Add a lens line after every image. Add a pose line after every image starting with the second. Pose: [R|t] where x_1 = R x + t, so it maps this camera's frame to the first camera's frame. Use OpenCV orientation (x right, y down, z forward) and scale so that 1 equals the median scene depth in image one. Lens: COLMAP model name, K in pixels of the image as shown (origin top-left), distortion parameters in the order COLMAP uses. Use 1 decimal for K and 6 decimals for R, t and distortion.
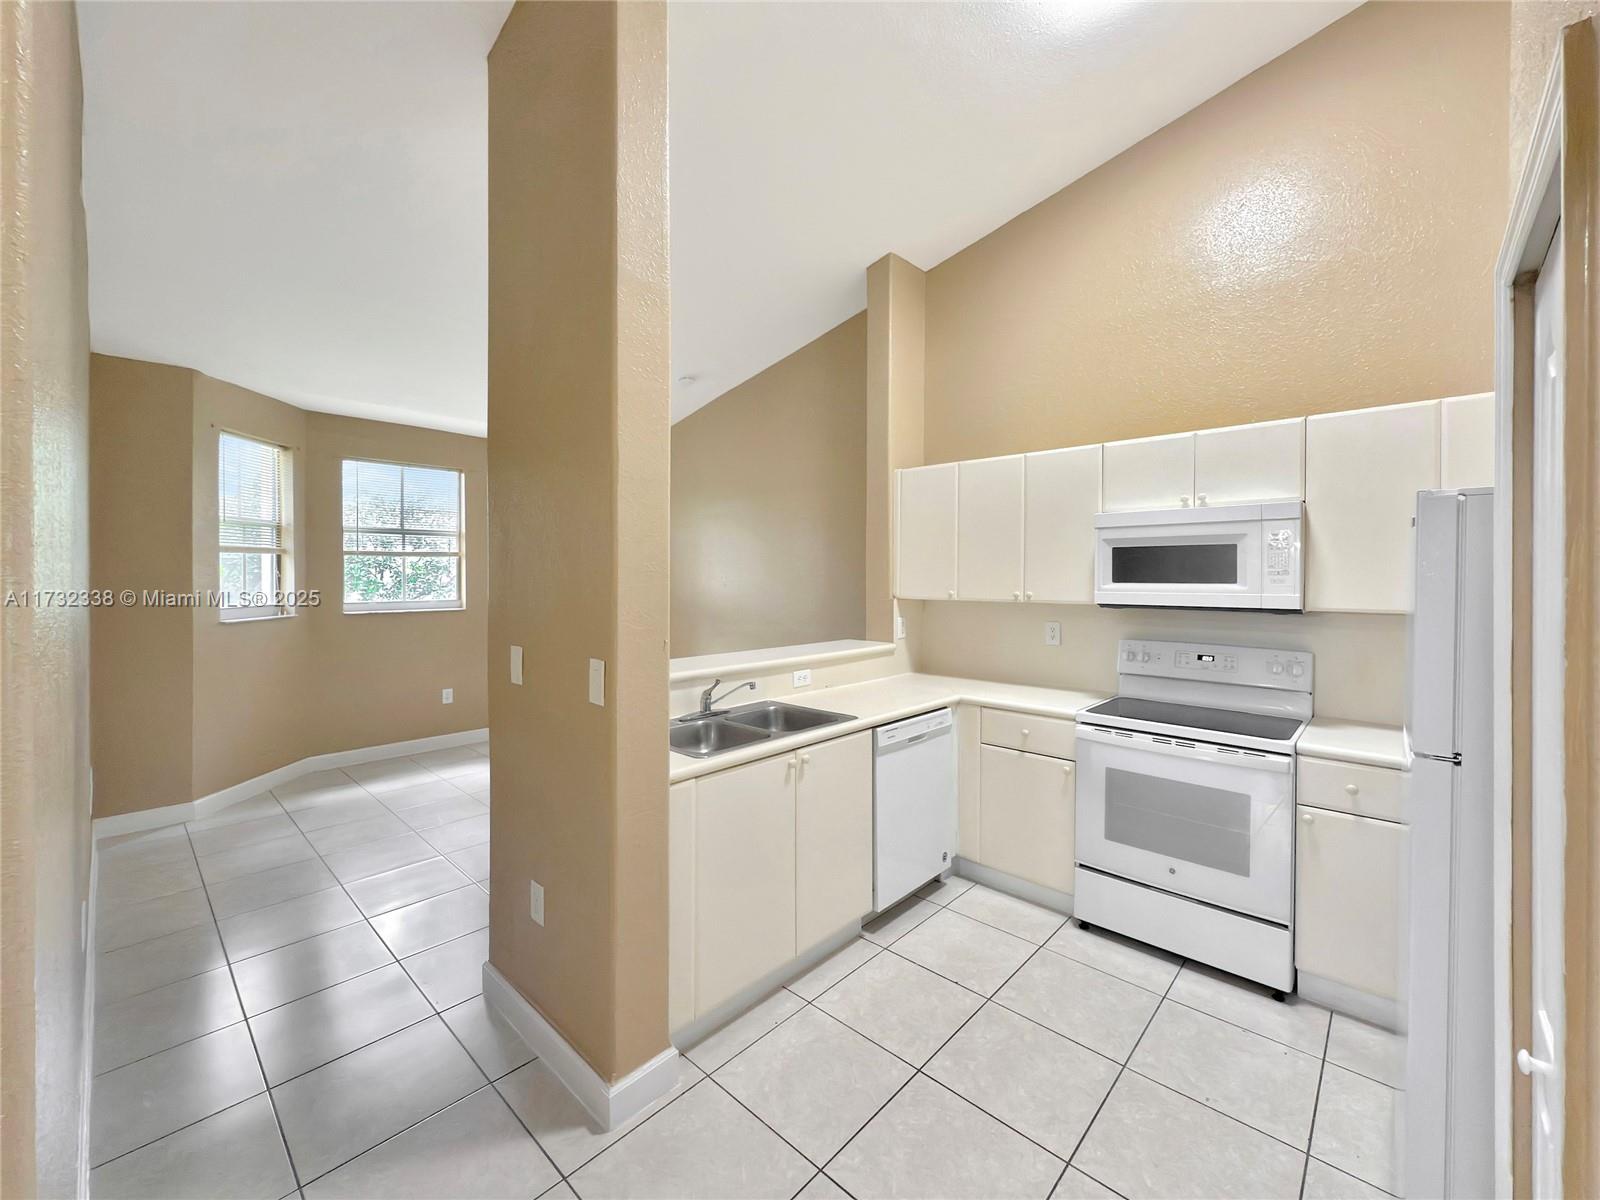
lens RADIAL K [[653.2, 0, 799.3], [0, 653.2, 585.5], [0, 0, 1]] dist [0.003787, 0.000258]
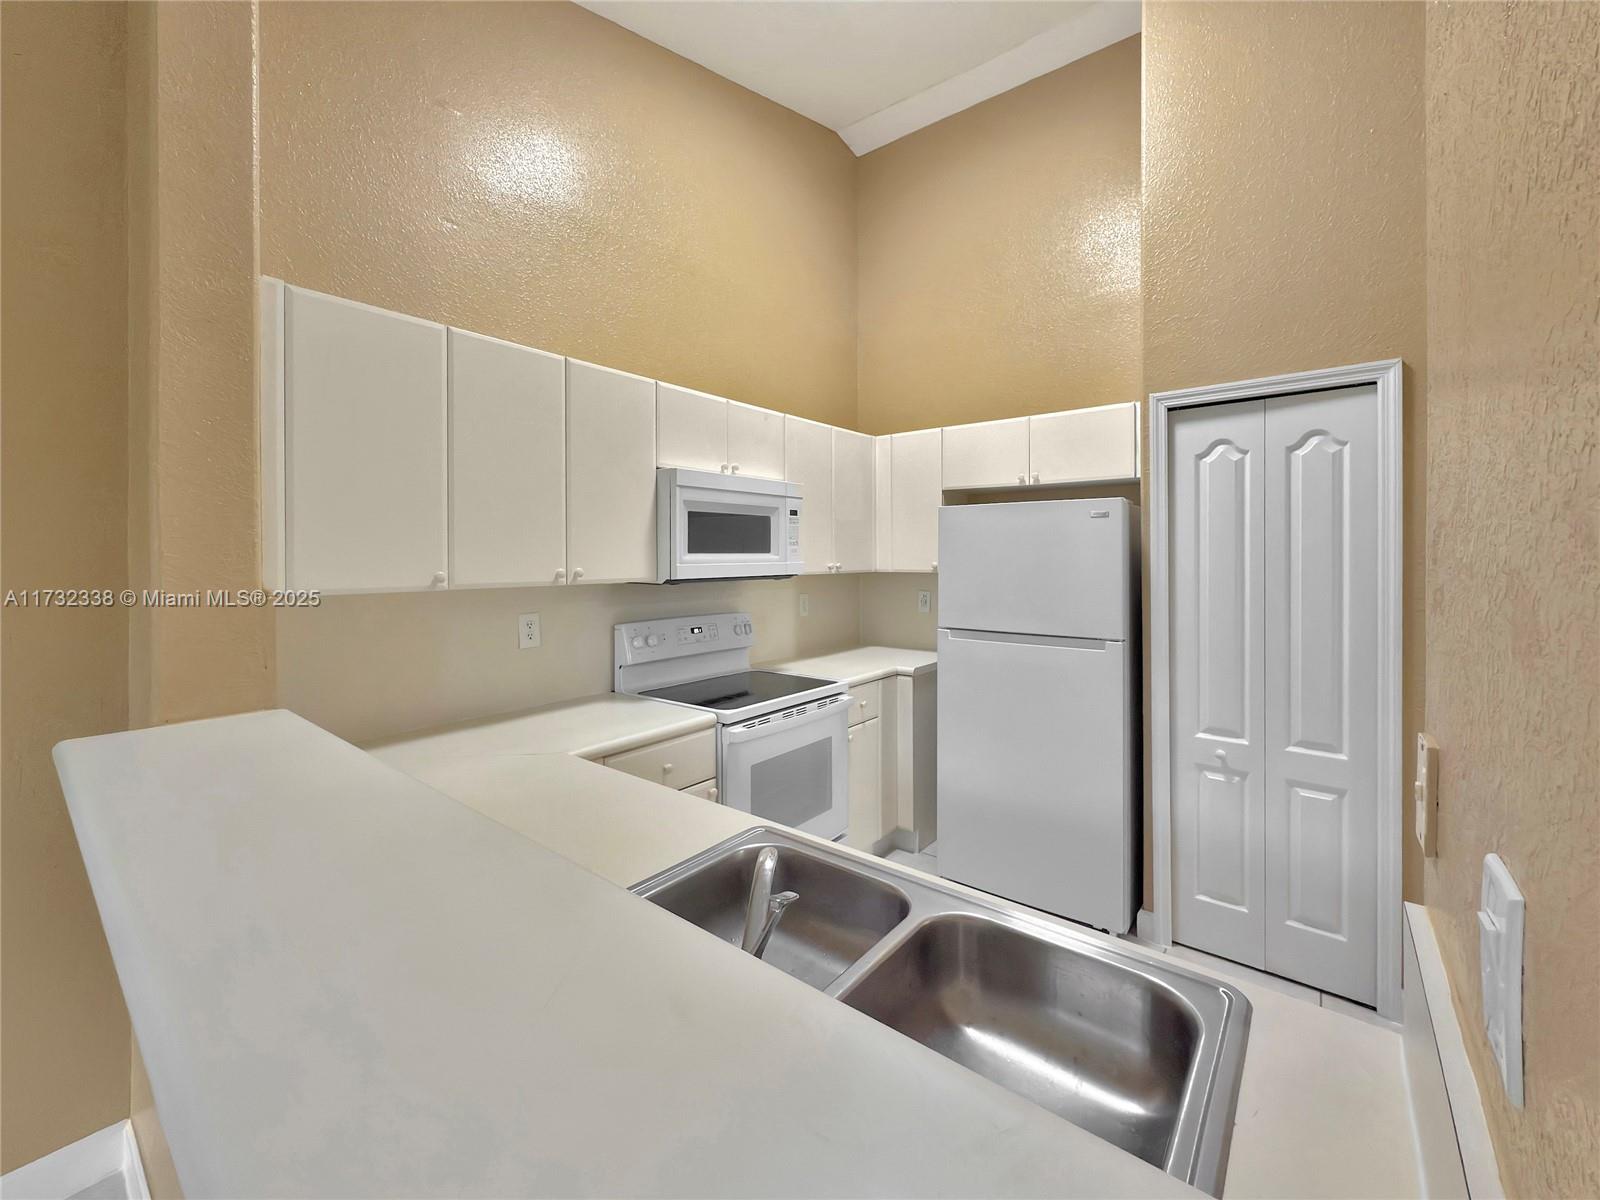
lens RADIAL K [[653.2, 0, 805.6], [0, 653.2, 553.1], [0, 0, 1]] dist [0.003787, 0.000258]
pose [[-0.076779, 0.003015, 0.997044, -0.371509], [0.017413, 0.999847, -0.001683, 0.000110], [-0.996896, 0.017233, -0.076820, 0.940718]]
